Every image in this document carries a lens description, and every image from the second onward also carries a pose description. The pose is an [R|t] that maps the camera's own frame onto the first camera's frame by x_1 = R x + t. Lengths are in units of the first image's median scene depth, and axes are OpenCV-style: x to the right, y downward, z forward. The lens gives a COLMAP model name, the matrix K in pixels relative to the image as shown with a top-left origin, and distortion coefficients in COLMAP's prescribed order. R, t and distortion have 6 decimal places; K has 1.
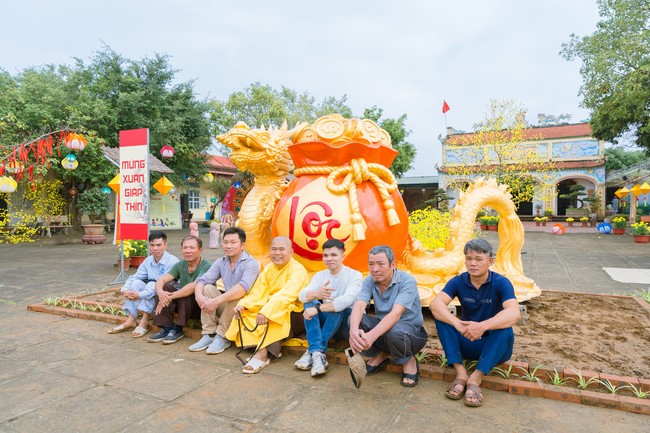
lens RADIAL K [[431.4, 0, 325.5], [0, 431.4, 216.7], [0, 0, 1]] dist [0.015557, -0.024447]
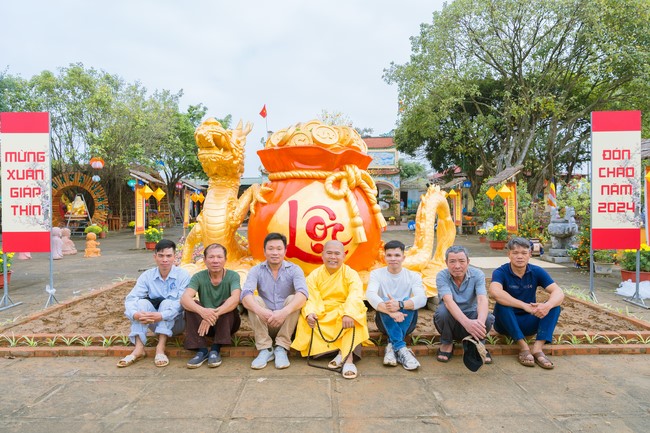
lens RADIAL K [[431.4, 0, 325.9], [0, 431.4, 216.9], [0, 0, 1]] dist [0.015557, -0.024447]
pose [[0.895779, -0.010589, 0.444373, -0.429021], [0.011159, 0.999937, 0.001335, -0.008898], [-0.444360, 0.003763, 0.895841, 0.080740]]
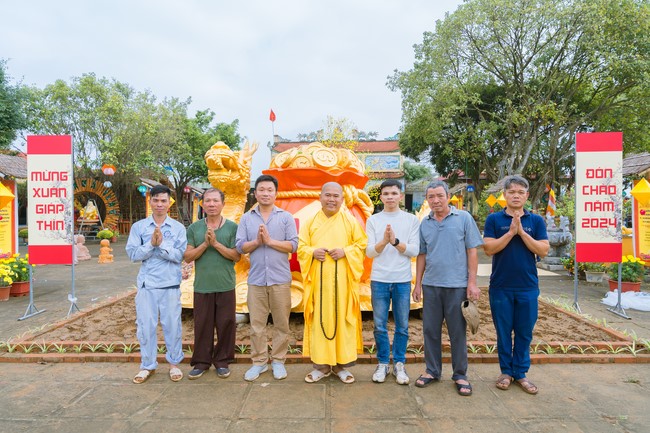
lens RADIAL K [[431.4, 0, 325.3], [0, 431.4, 215.6], [0, 0, 1]] dist [0.015557, -0.024447]
pose [[0.902875, -0.007981, 0.429829, -0.450601], [0.010401, 0.999941, -0.003281, -0.048069], [-0.429778, 0.007433, 0.902904, -0.002624]]
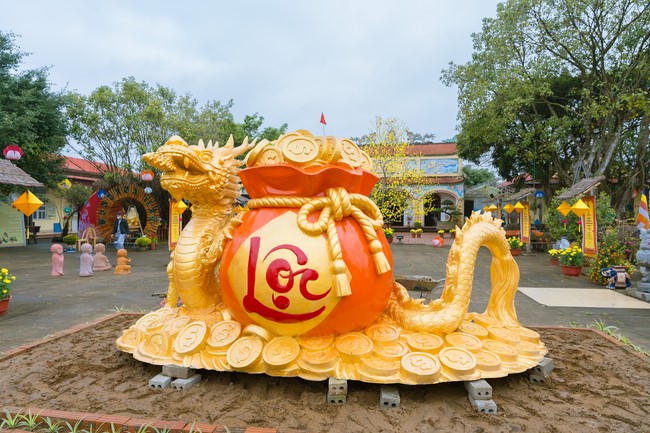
lens RADIAL K [[431.4, 0, 322.3], [0, 431.4, 214.4], [0, 0, 1]] dist [0.015557, -0.024447]
pose [[0.956248, 0.006015, 0.292495, -0.171881], [-0.000078, 0.999794, -0.020304, -0.068638], [-0.292557, 0.019393, 0.956052, 0.238076]]
